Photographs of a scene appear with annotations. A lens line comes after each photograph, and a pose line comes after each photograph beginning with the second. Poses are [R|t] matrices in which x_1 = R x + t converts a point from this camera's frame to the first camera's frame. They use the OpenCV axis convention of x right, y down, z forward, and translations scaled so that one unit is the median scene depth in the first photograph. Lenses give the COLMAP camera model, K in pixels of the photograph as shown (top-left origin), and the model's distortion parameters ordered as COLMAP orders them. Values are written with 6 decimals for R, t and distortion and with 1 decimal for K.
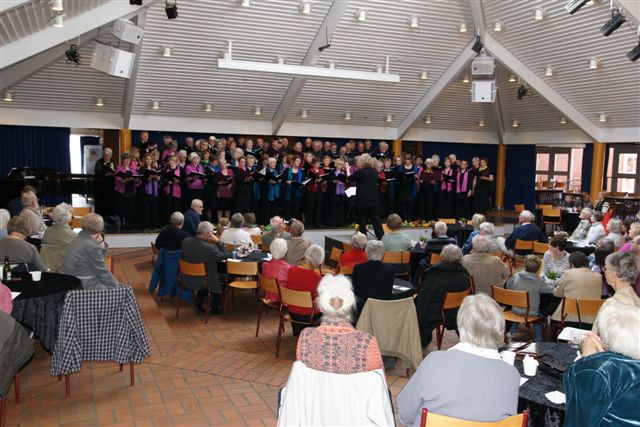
lens RADIAL K [[610.8, 0, 320.0], [0, 610.8, 213.5], [0, 0, 1]] dist [-0.010532, -0.007637]
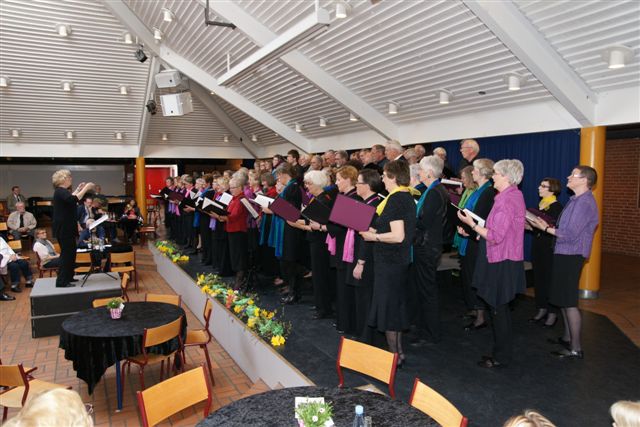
lens RADIAL K [[470.2, 0, 318.3], [0, 470.2, 222.3], [0, 0, 1]] dist [-0.133911, 0.121172]
pose [[0.996252, -0.034100, 0.079494, 0.451514], [0.033340, 0.999385, 0.010875, -0.011238], [-0.079816, -0.008184, 0.996776, 0.246489]]
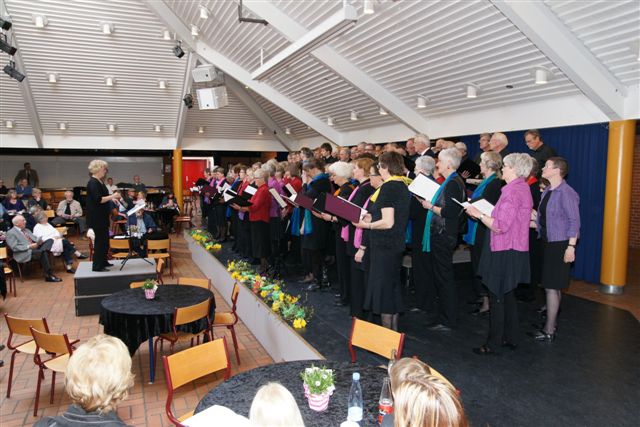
lens RADIAL K [[470.2, 0, 318.3], [0, 470.2, 222.3], [0, 0, 1]] dist [-0.133911, 0.121172]
pose [[0.999809, -0.019251, 0.003409, 0.459645], [0.019168, 0.999554, 0.022919, -0.008485], [-0.003848, -0.022849, 0.999732, 0.231471]]
